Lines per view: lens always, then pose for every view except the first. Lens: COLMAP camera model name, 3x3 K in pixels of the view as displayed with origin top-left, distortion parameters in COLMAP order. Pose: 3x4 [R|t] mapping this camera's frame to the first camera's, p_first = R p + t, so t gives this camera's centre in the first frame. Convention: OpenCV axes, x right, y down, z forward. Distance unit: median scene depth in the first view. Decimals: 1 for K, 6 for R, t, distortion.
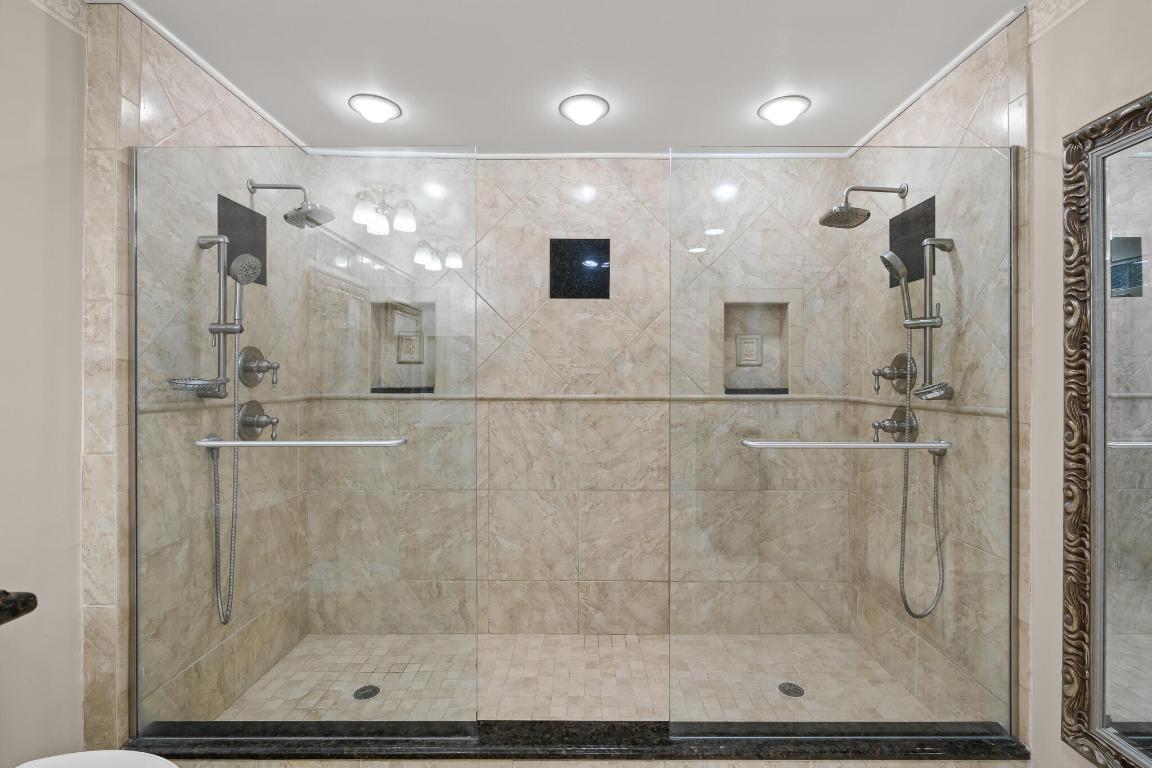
lens RADIAL K [[526.4, 0, 583.7], [0, 526.4, 379.6], [0, 0, 1]] dist [-0.008622, 0.004260]
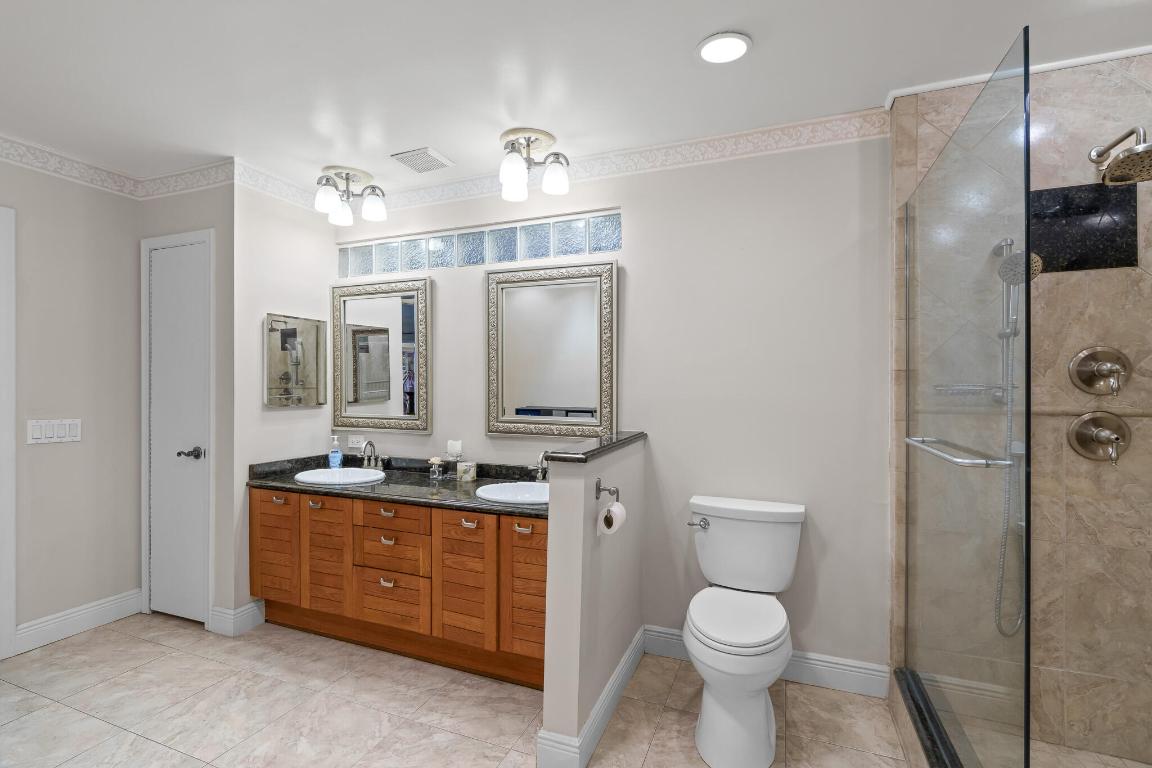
lens RADIAL K [[526.4, 0, 565.7], [0, 526.4, 383.4], [0, 0, 1]] dist [-0.008622, 0.004260]
pose [[-0.369496, -0.005459, -0.929216, 0.375688], [-0.002598, 0.999985, -0.004841, 0.002178], [0.929229, 0.000625, -0.369505, 0.426004]]
